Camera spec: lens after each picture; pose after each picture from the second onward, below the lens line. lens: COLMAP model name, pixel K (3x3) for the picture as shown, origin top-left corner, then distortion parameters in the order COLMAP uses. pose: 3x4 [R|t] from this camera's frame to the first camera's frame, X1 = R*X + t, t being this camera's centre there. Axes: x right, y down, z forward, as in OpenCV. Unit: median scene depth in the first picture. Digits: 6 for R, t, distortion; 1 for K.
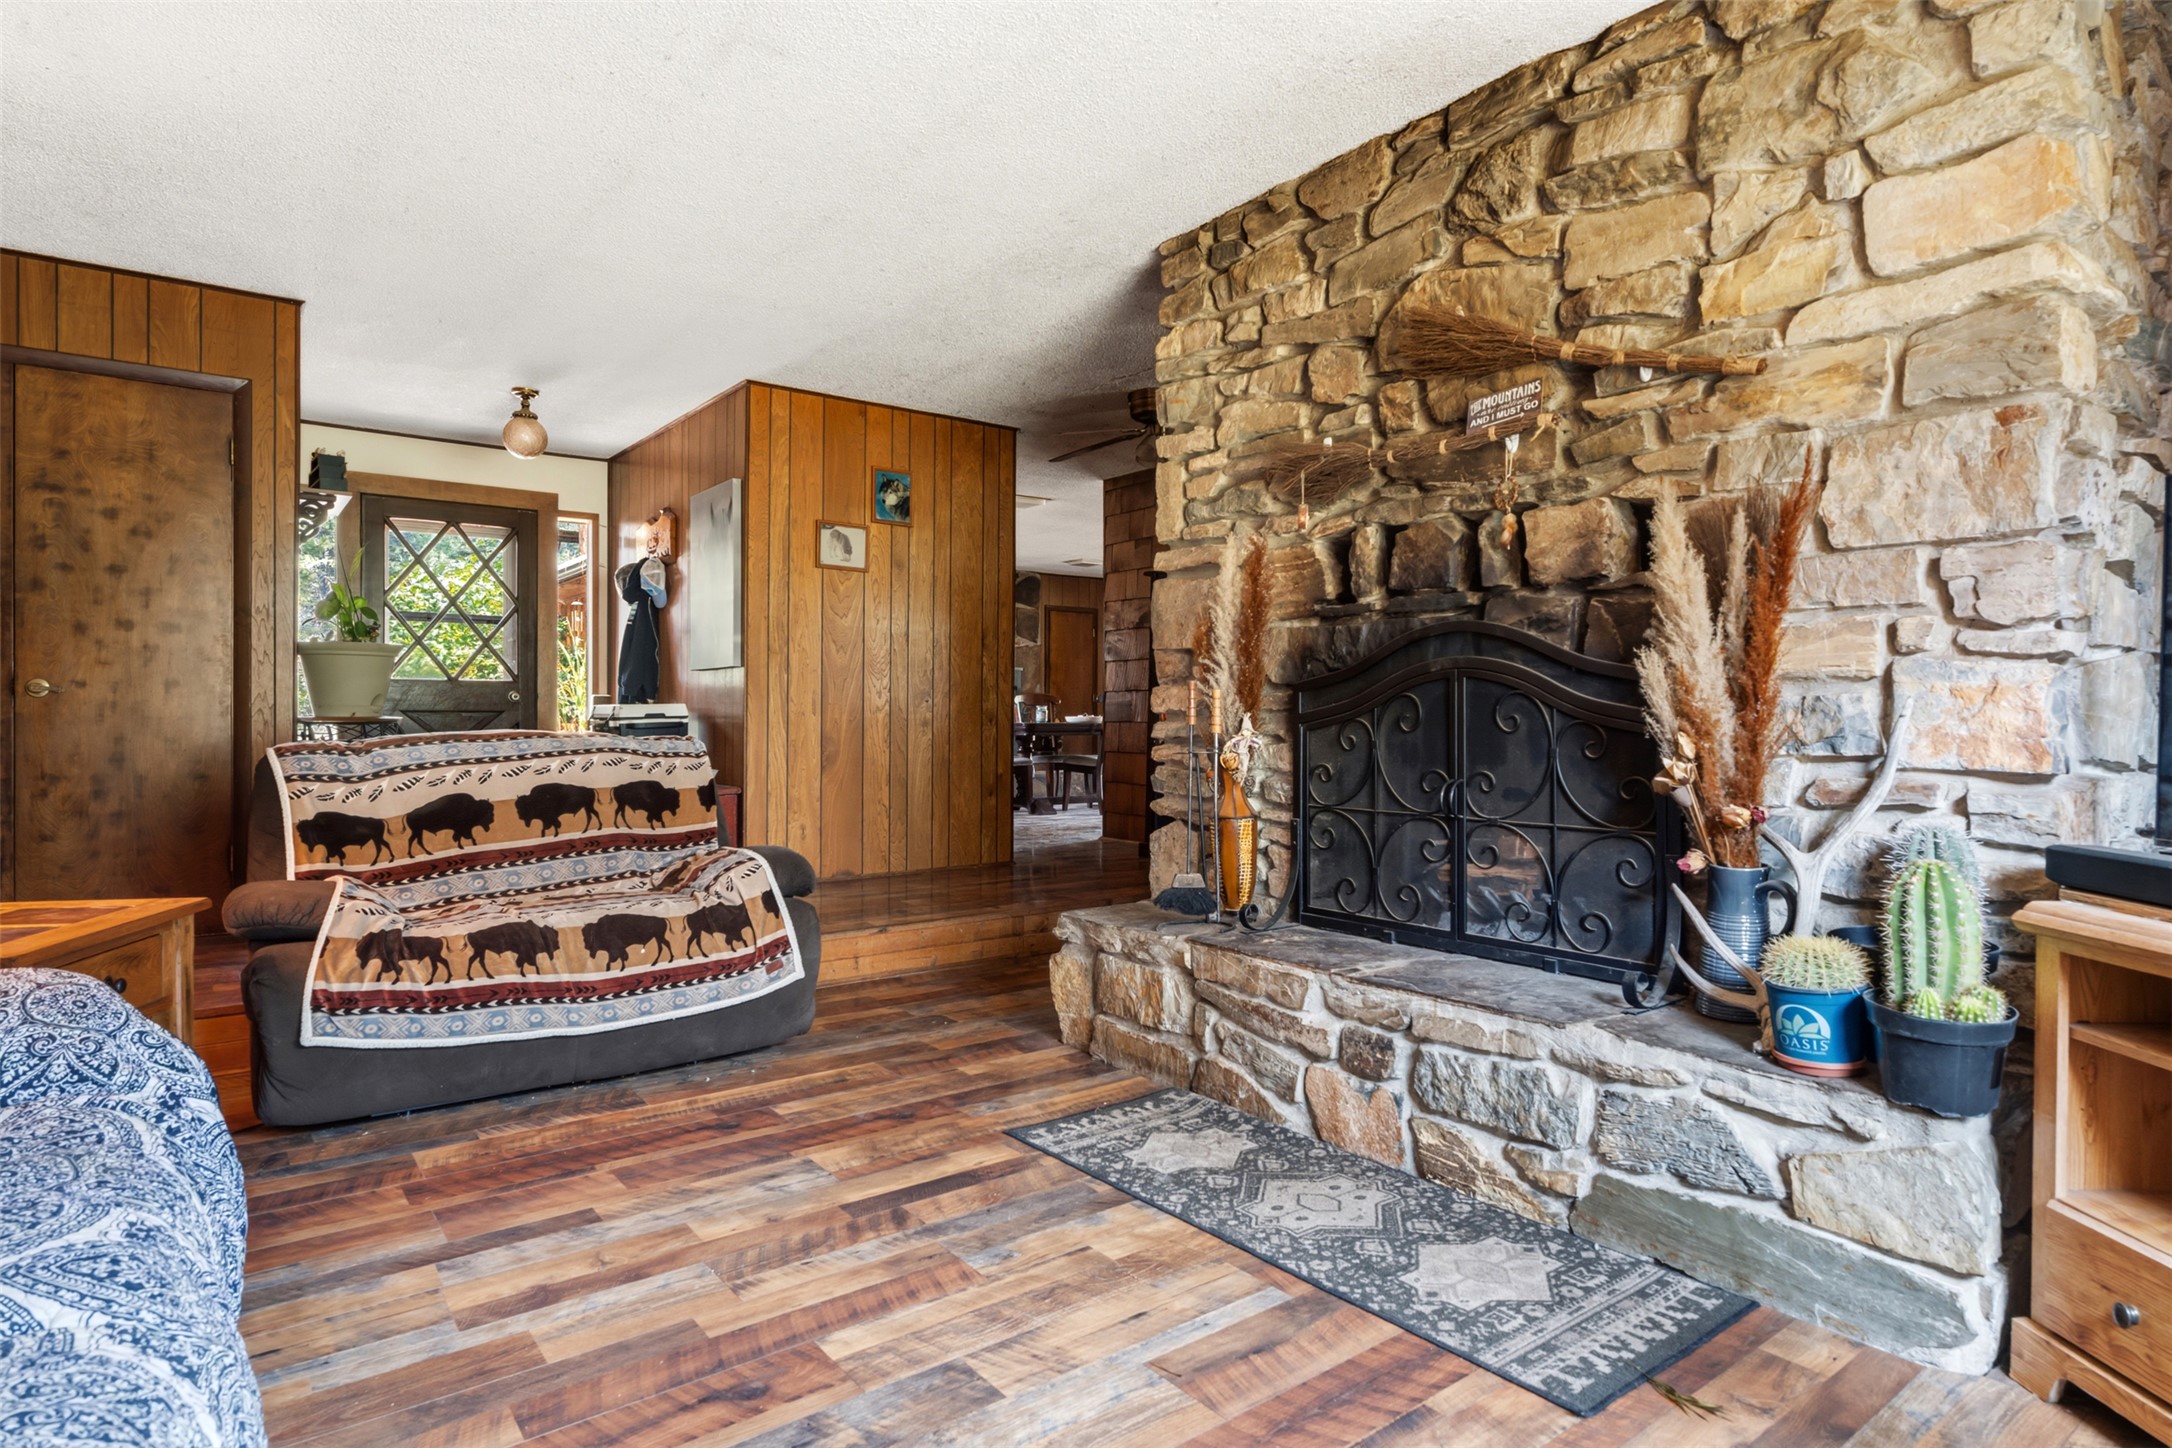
lens RADIAL K [[1189.2, 0, 1078.1], [0, 1189.2, 726.7], [0, 0, 1]] dist [-0.013323, 0.002914]
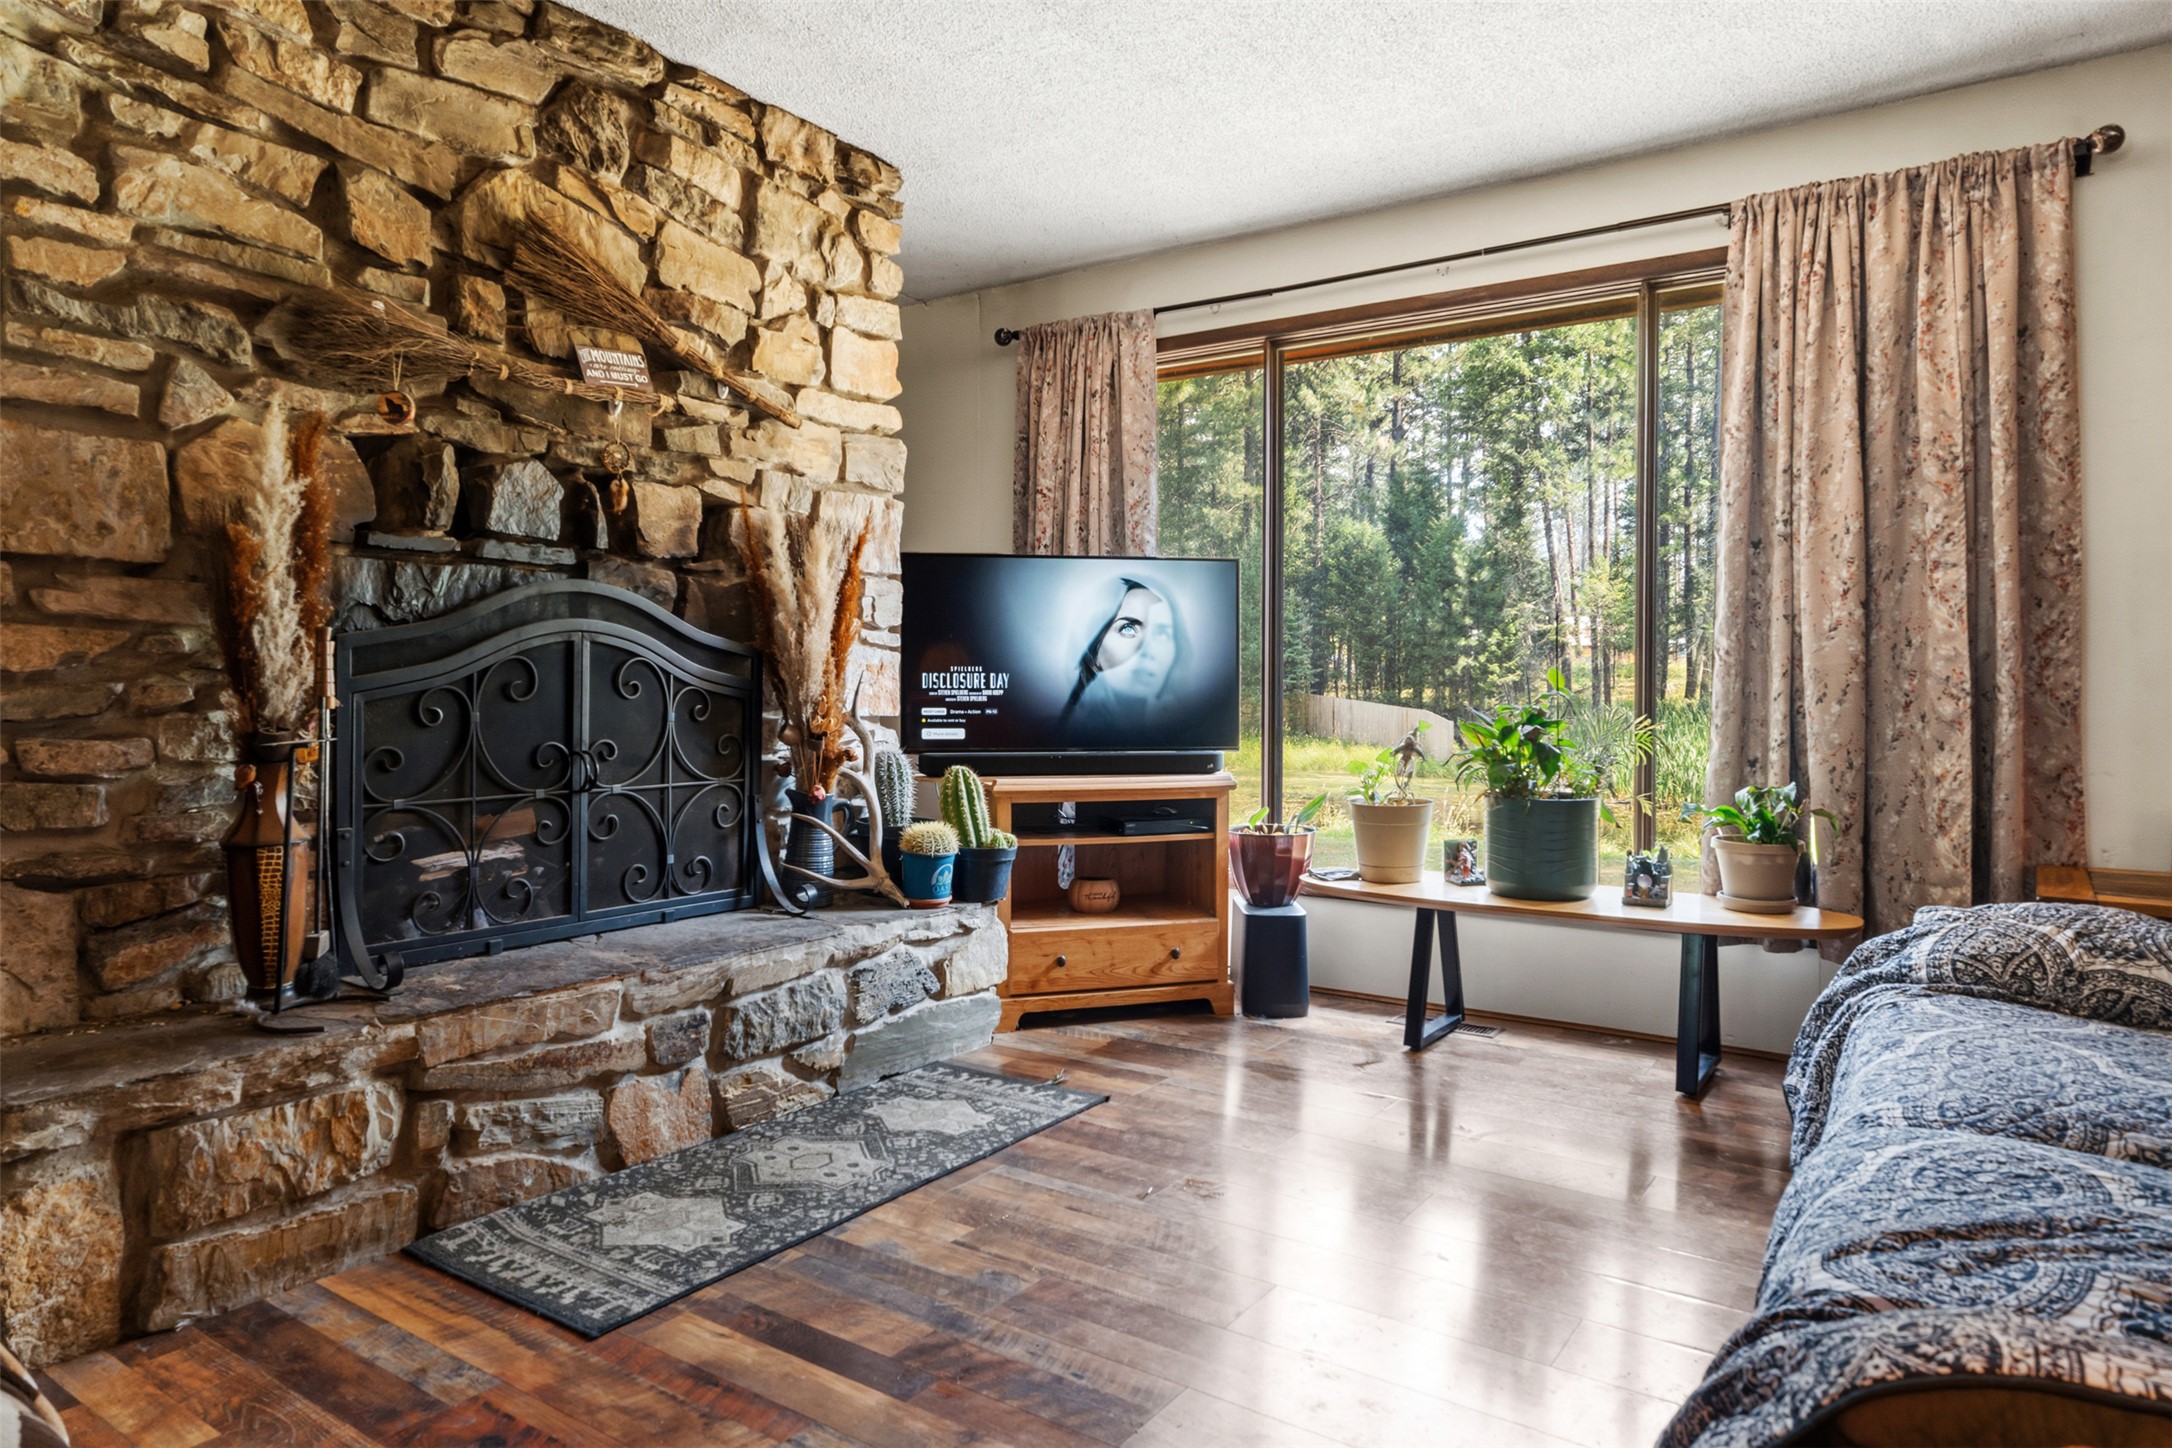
lens RADIAL K [[1351.9, 0, 1090.8], [0, 1351.9, 702.7], [0, 0, 1]] dist [-0.006634, 0.008708]
pose [[-0.317464, -0.020862, 0.948041, -0.924715], [-0.000129, 0.999759, 0.021956, -0.018104], [-0.948270, 0.006848, -0.317390, 1.087908]]
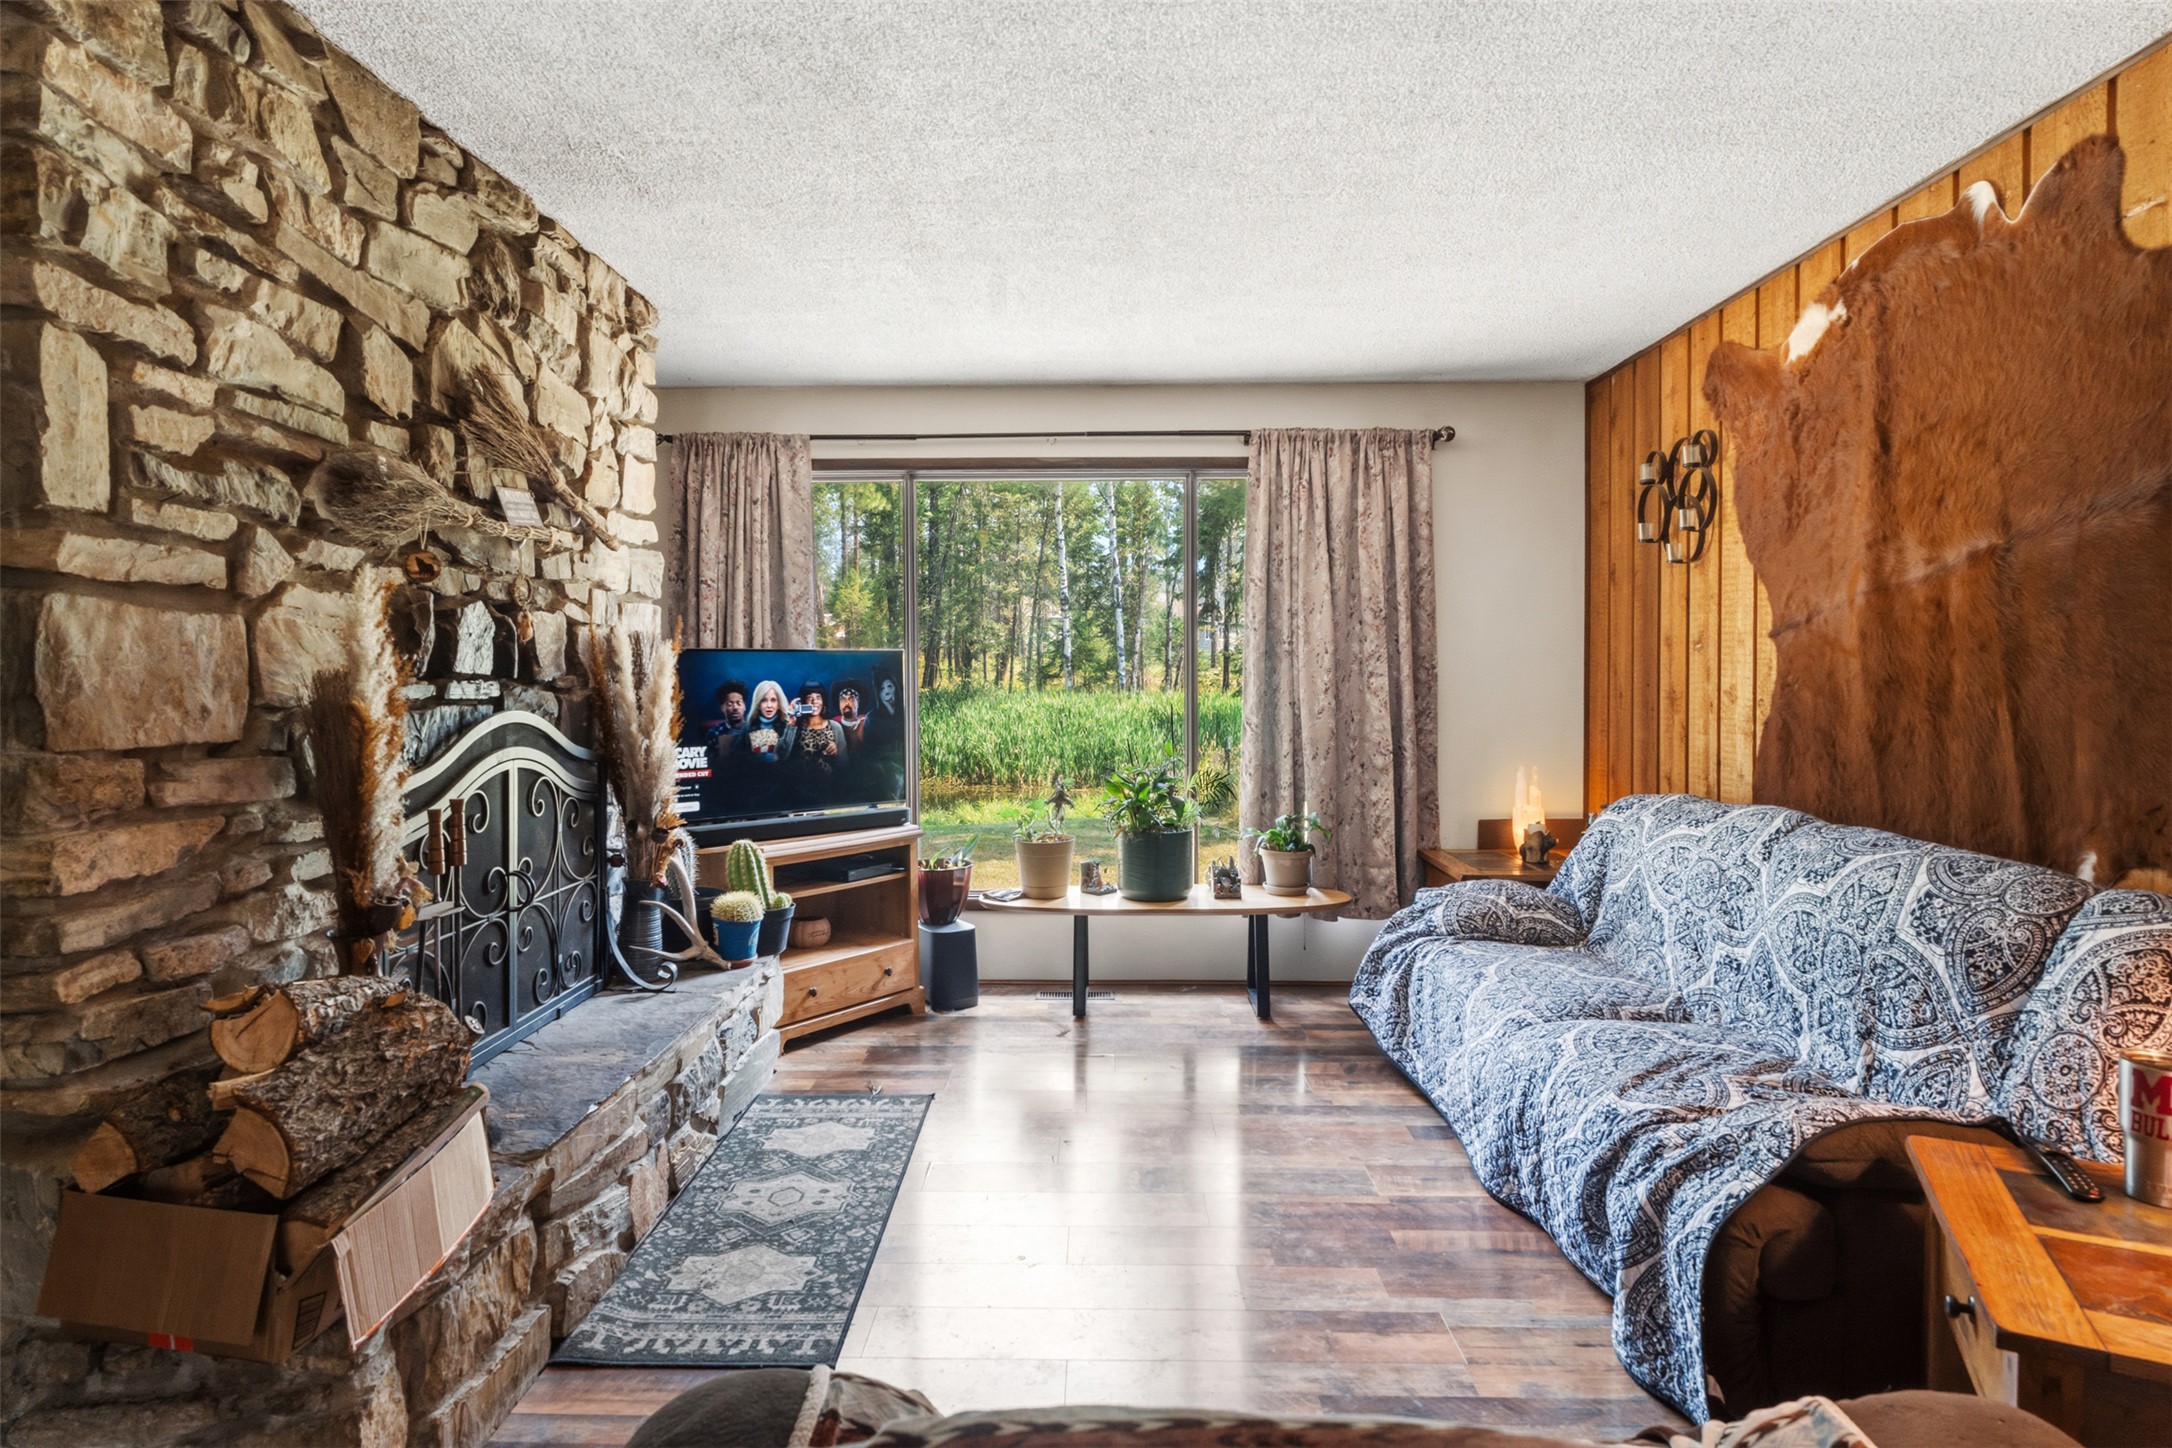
lens RADIAL K [[1189.2, 0, 1095.9], [0, 1189.2, 705.9], [0, 0, 1]] dist [-0.013323, 0.002914]
pose [[-0.791685, -0.022467, 0.610517, -0.755582], [0.001518, 0.999248, 0.038742, -0.148336], [-0.610928, 0.031598, -0.791055, 1.682925]]
